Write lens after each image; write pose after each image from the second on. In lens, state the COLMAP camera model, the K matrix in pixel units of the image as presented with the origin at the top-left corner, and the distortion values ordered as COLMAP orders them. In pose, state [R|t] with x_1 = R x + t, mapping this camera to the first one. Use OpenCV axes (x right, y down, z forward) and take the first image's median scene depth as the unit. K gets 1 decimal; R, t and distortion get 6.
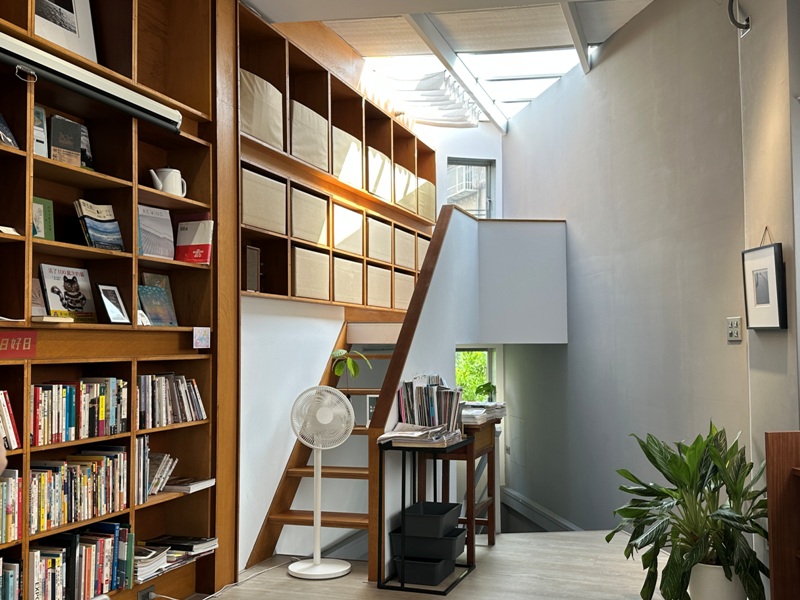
lens RADIAL K [[843.1, 0, 399.9], [0, 843.1, 300.5], [0, 0, 1]] dist [0.116333, 0.000000]
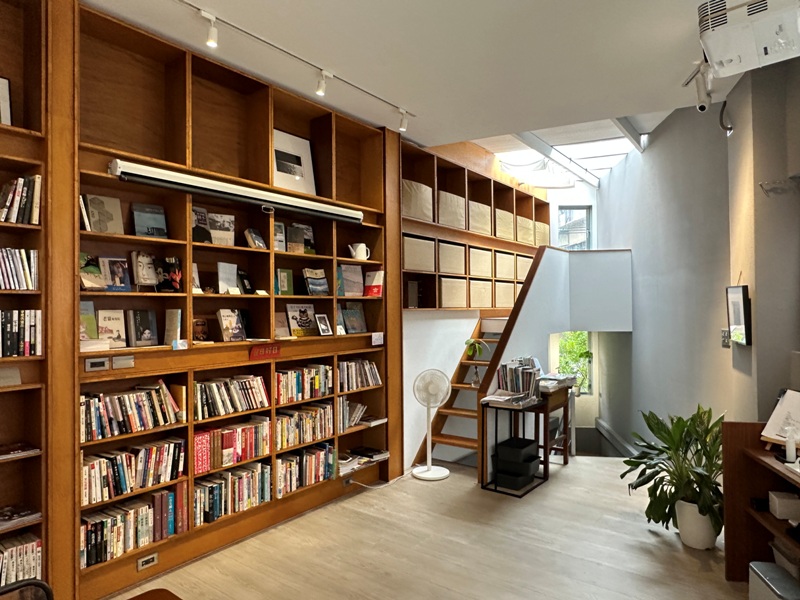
lens RADIAL K [[512.2, 0, 400.8], [0, 512.2, 300.9], [0, 0, 1]] dist [0.012518, 0.001665]
pose [[0.951884, -0.005989, -0.306399, 0.134328], [0.018705, 0.999080, 0.038581, -0.072600], [0.305886, -0.042456, 0.951121, 0.010230]]
